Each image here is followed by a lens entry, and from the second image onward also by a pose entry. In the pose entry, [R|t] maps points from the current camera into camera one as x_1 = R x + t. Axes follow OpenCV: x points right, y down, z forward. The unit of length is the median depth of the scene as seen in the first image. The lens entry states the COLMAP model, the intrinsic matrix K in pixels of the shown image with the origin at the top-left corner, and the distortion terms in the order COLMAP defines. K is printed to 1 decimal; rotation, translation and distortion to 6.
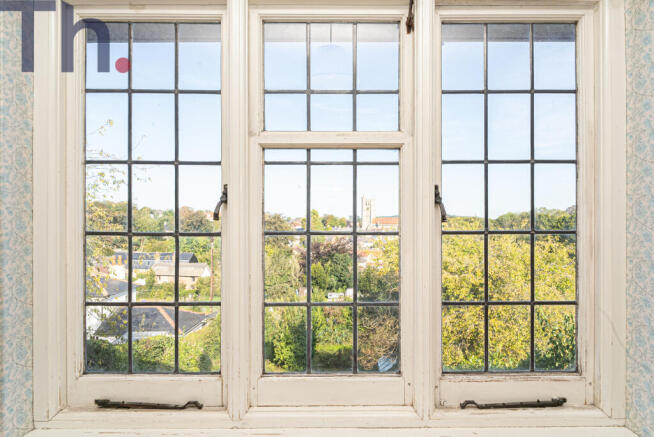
lens RADIAL K [[302.8, 0, 327.0], [0, 302.8, 218.5], [0, 0, 1]] dist [-0.003564, -0.000895]
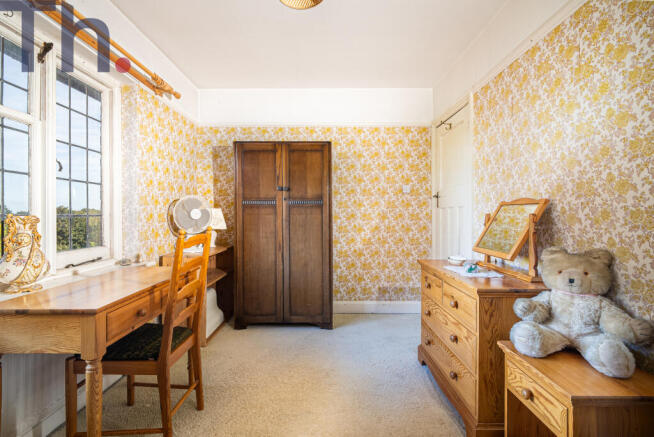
lens RADIAL K [[302.8, 0, 327.0], [0, 302.8, 218.5], [0, 0, 1]] dist [-0.003564, -0.000895]
pose [[-0.051140, -0.016138, 0.998561, -1.538805], [-0.005033, 0.999861, 0.015901, 0.257865], [-0.998679, -0.004212, -0.051214, -0.568392]]
